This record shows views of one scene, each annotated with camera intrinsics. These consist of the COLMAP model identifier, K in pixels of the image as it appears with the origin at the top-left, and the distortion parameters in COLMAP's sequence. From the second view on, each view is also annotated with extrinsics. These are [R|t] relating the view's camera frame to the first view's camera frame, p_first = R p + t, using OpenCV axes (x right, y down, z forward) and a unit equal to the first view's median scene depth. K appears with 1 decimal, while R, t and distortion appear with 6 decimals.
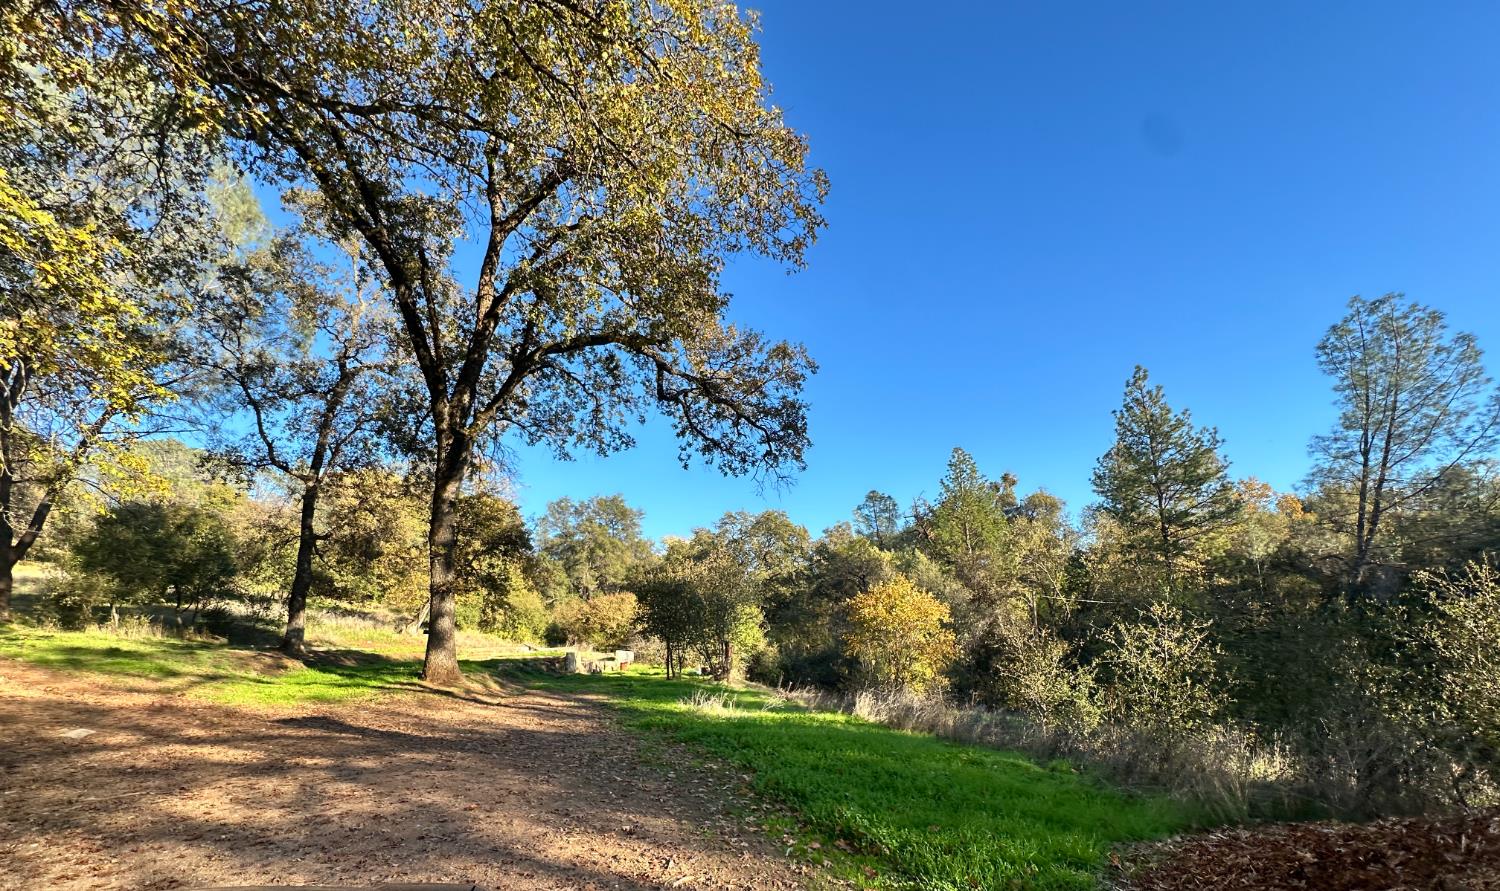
lens RADIAL K [[614.0, 0, 752.4], [0, 614.0, 565.7], [0, 0, 1]] dist [-0.000848, 0.000237]
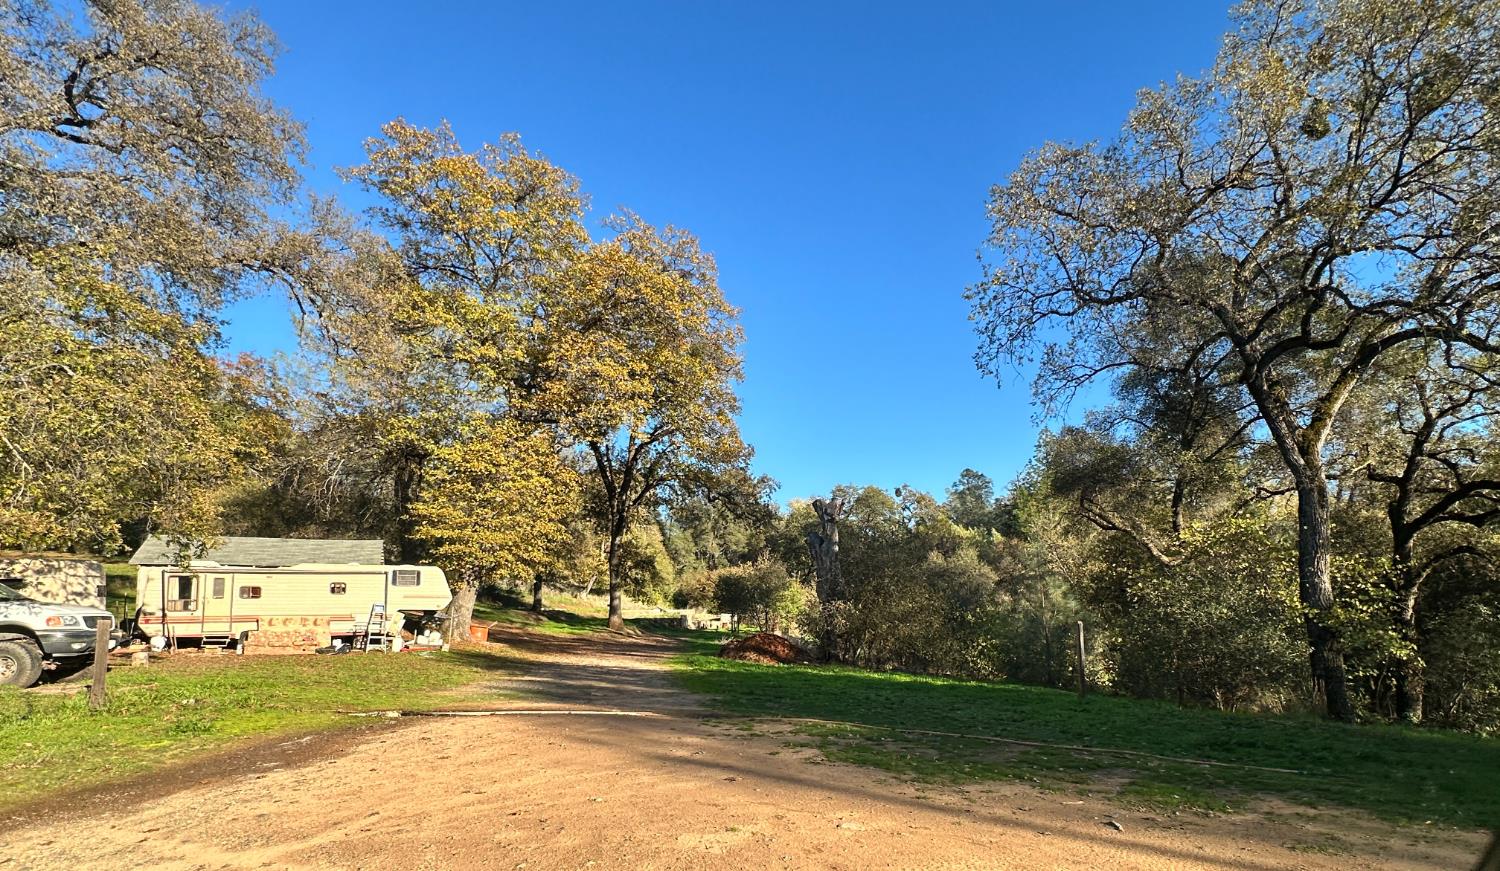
lens RADIAL K [[738.9, 0, 747.2], [0, 738.9, 560.2], [0, 0, 1]] dist [-0.004972, -0.000236]
pose [[0.970401, 0.010593, -0.241268, 0.404820], [0.006594, 0.997503, 0.070318, -0.166803], [0.241411, -0.069828, 0.967907, -0.992930]]
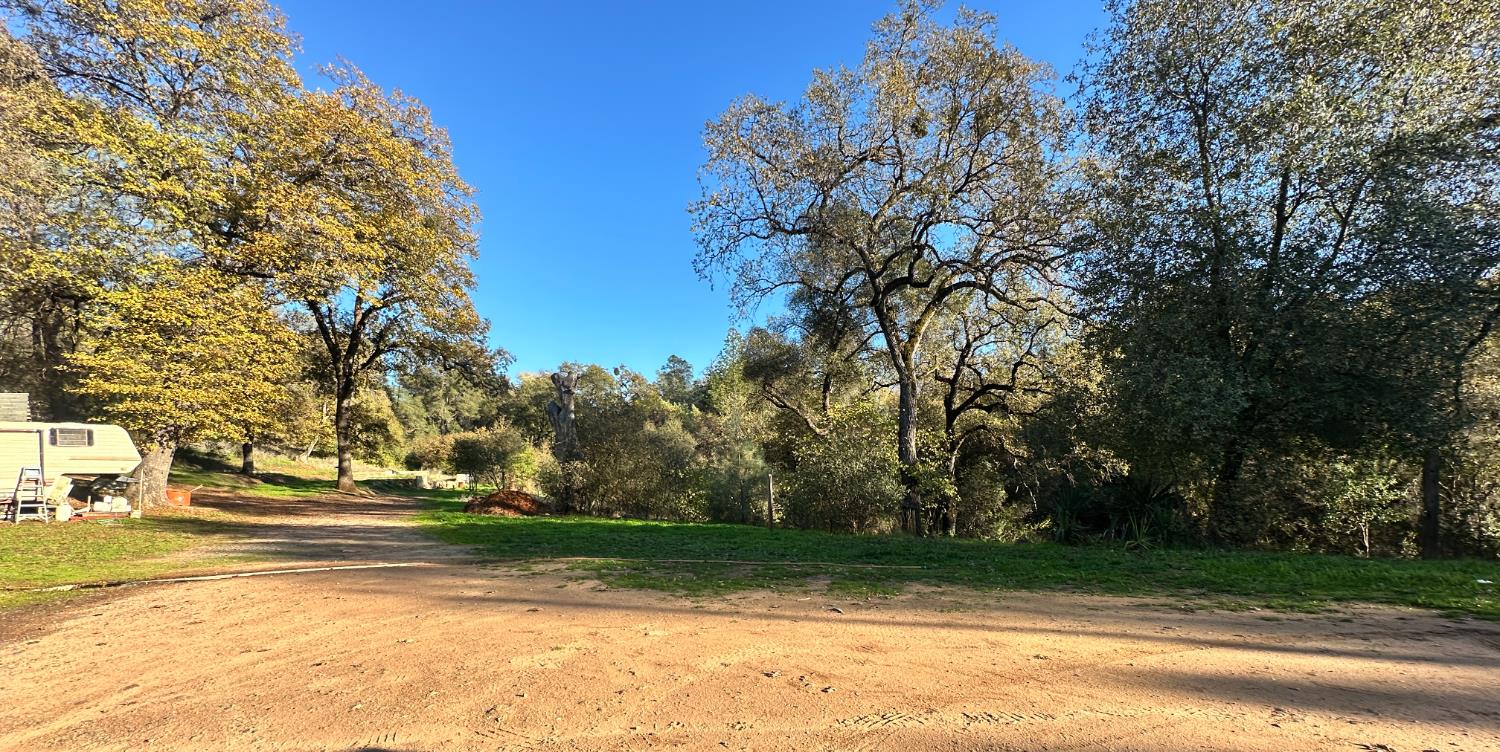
lens RADIAL K [[607.2, 0, 754.3], [0, 607.2, 485.8], [0, 0, 1]] dist [-0.005916, 0.000572]
pose [[0.982751, 0.011116, 0.184601, 0.384685], [-0.040468, 0.986926, 0.156011, -0.163997], [-0.180453, -0.160790, 0.970352, -0.994179]]
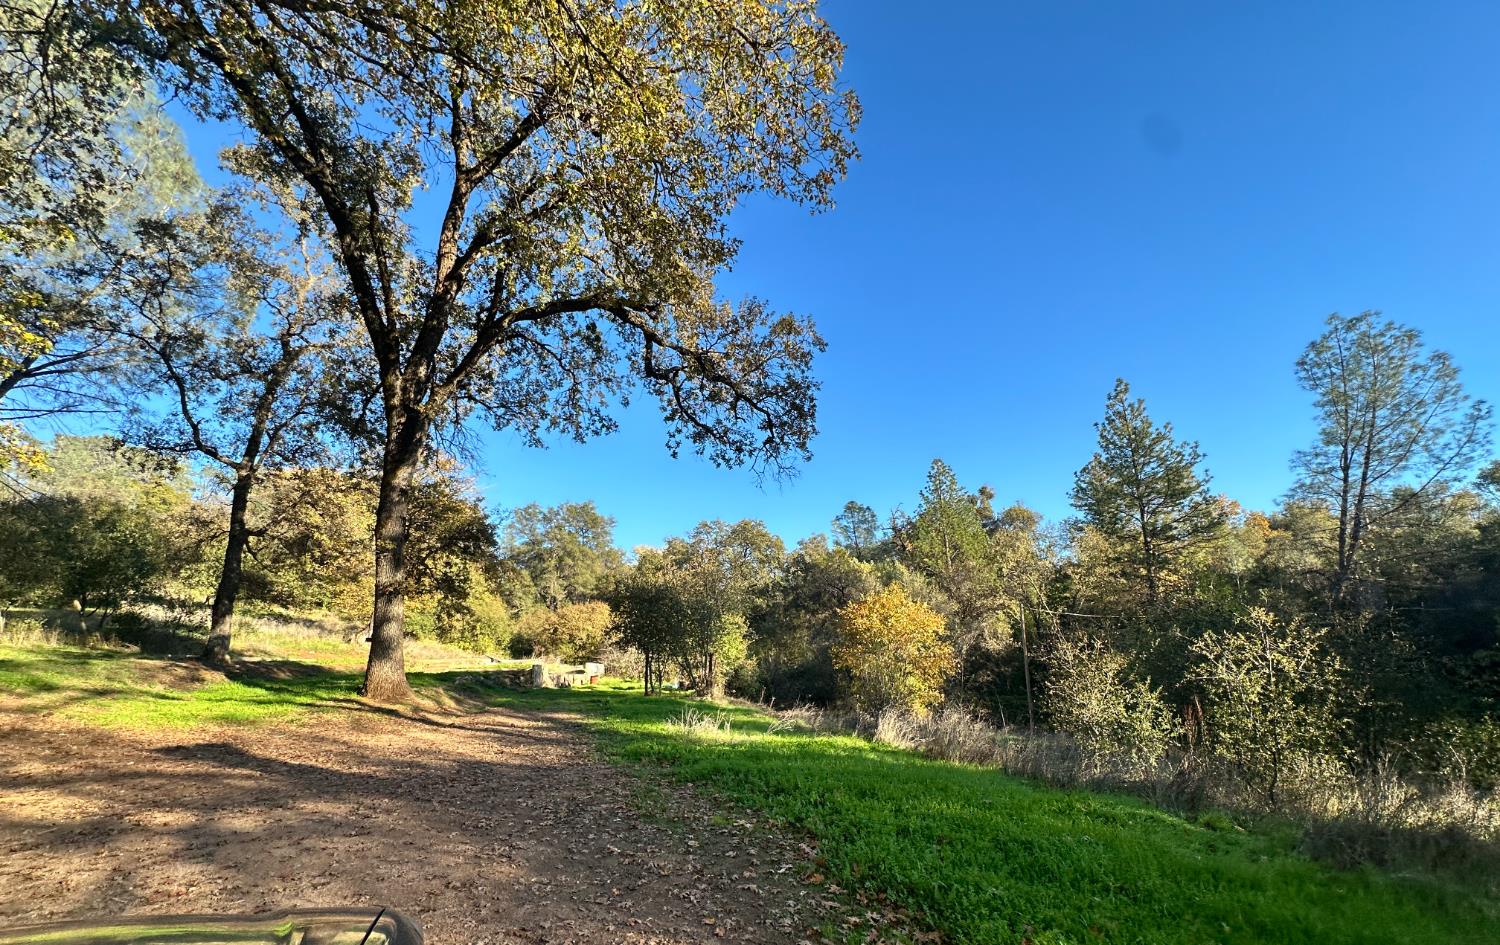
lens RADIAL K [[614.2, 0, 752.3], [0, 614.2, 566.1], [0, 0, 1]] dist [0.000640, 0.000982]
pose [[0.998743, 0.012175, 0.048630, -0.027135], [-0.011176, 0.999722, -0.020751, 0.011998], [-0.048869, 0.020181, 0.998601, 0.080512]]
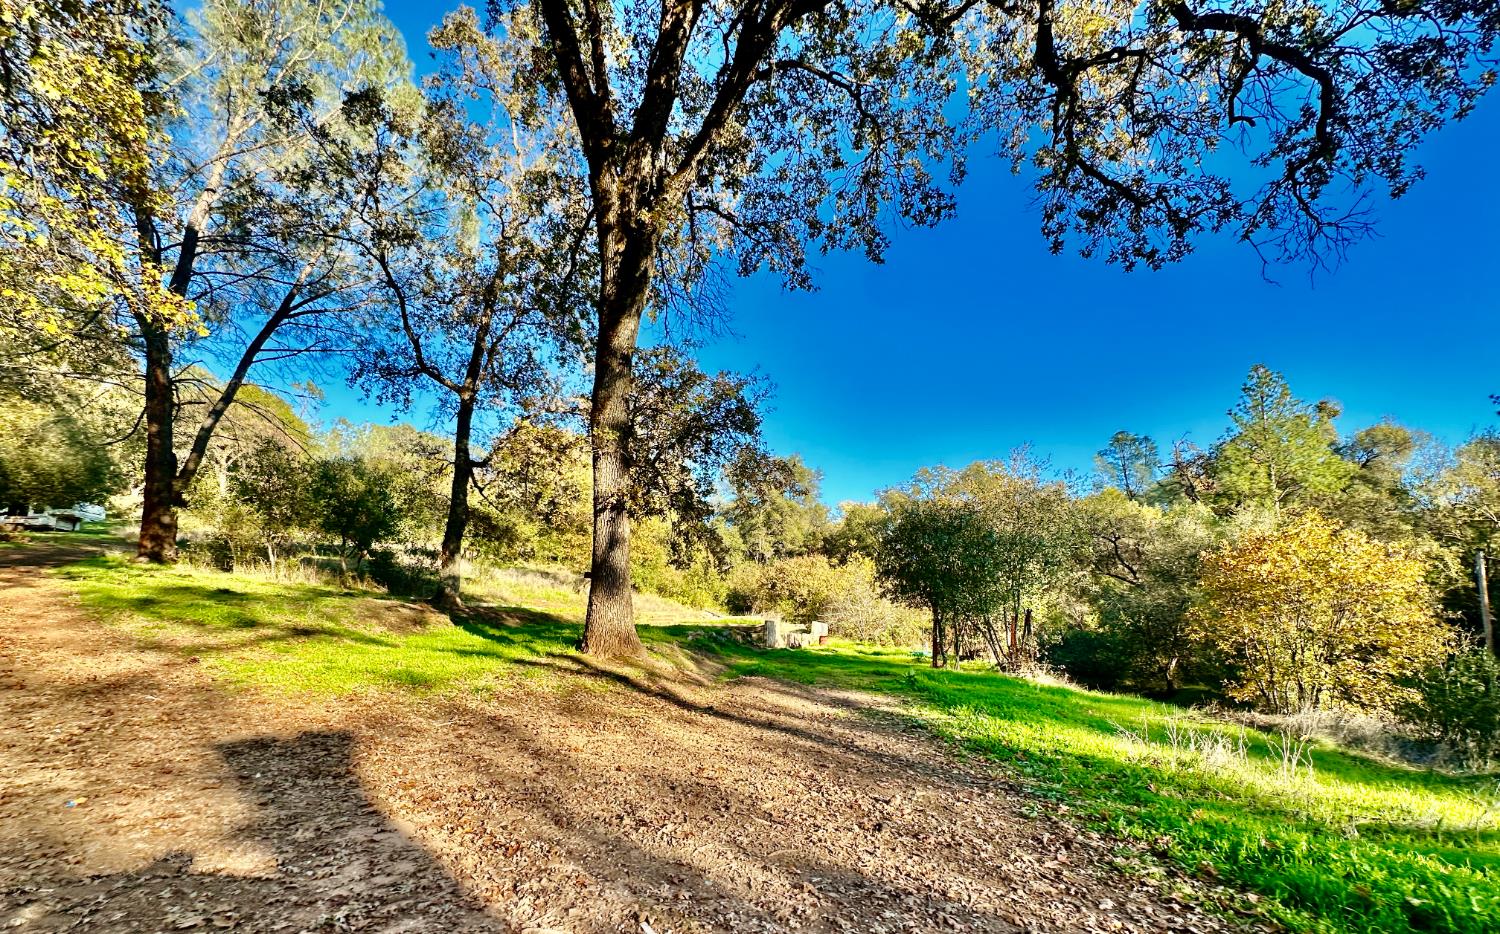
lens RADIAL K [[614.2, 0, 744.6], [0, 614.2, 570.0], [0, 0, 1]] dist [0.000640, 0.000982]
pose [[0.962898, 0.014019, -0.269502, -0.156111], [-0.001399, 0.998896, 0.046961, 0.054503], [0.269862, -0.044842, 0.961854, 0.326774]]
